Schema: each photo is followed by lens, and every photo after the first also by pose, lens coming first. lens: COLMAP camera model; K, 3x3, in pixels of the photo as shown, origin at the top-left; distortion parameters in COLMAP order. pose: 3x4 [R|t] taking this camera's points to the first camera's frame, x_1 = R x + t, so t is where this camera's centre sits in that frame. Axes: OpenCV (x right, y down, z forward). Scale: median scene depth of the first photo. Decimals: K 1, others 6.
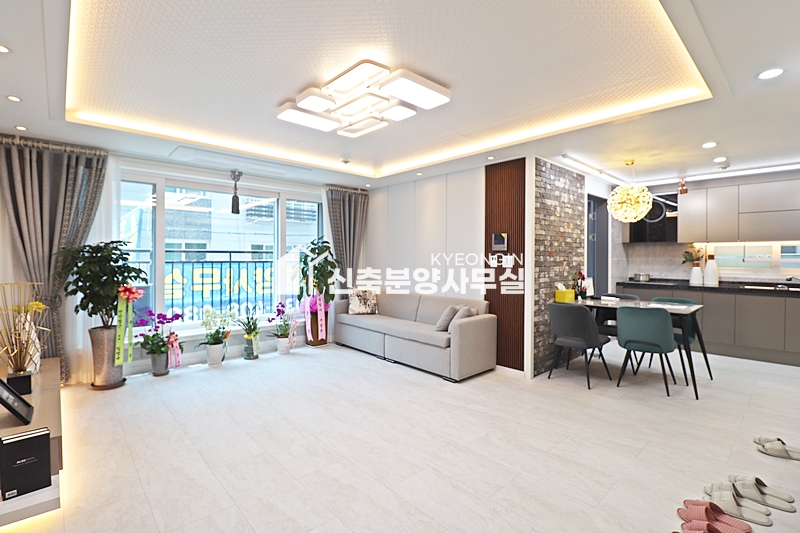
lens RADIAL K [[369.5, 0, 399.7], [0, 369.5, 260.4], [0, 0, 1]] dist [-0.009356, -0.007385]
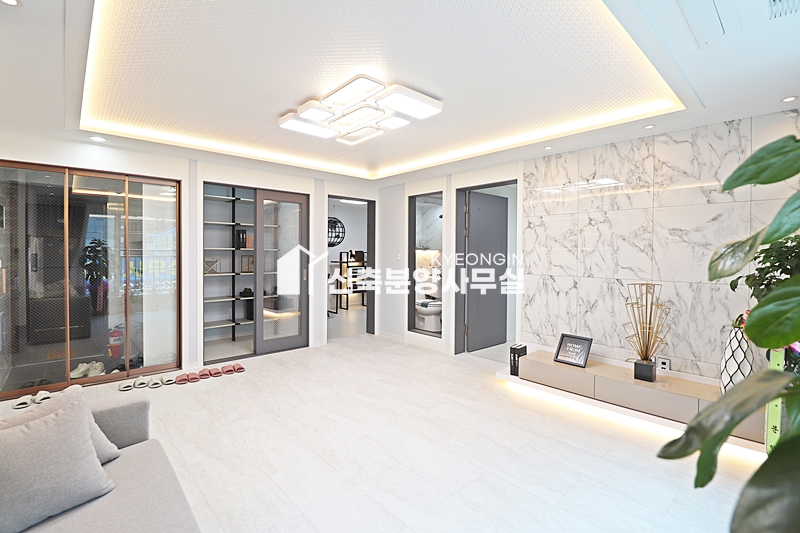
lens RADIAL K [[369.5, 0, 403.1], [0, 369.5, 260.5], [0, 0, 1]] dist [-0.009356, -0.007385]
pose [[-0.999896, -0.011615, -0.008508, -0.163468], [-0.011876, 0.999441, 0.031248, -0.025199], [0.008140, 0.031346, -0.999475, 1.374909]]
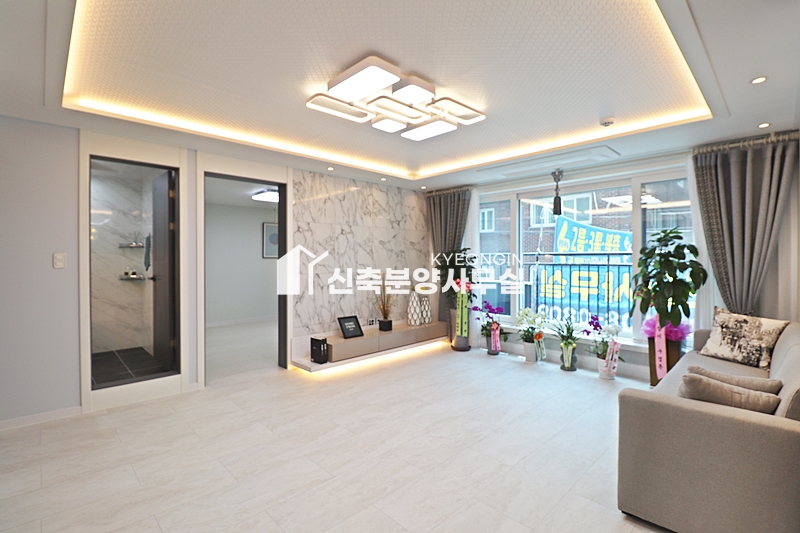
lens RADIAL K [[369.5, 0, 402.2], [0, 369.5, 260.4], [0, 0, 1]] dist [-0.009356, -0.007385]
pose [[0.035554, -0.001652, -0.999366, 0.590377], [-0.009182, 0.999956, -0.001980, -0.001857], [0.999326, 0.009247, 0.035537, 0.644155]]
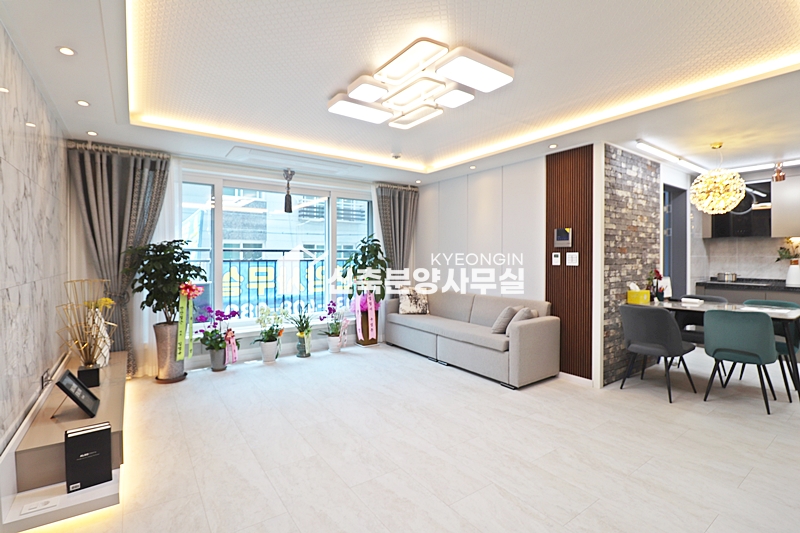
lens RADIAL K [[369.5, 0, 399.8], [0, 369.5, 260.5], [0, 0, 1]] dist [-0.009356, -0.007385]
pose [[0.991904, -0.002560, -0.126967, -0.016491], [0.002743, 0.999995, 0.001259, 0.004719], [0.126963, -0.001597, 0.991906, 0.041335]]
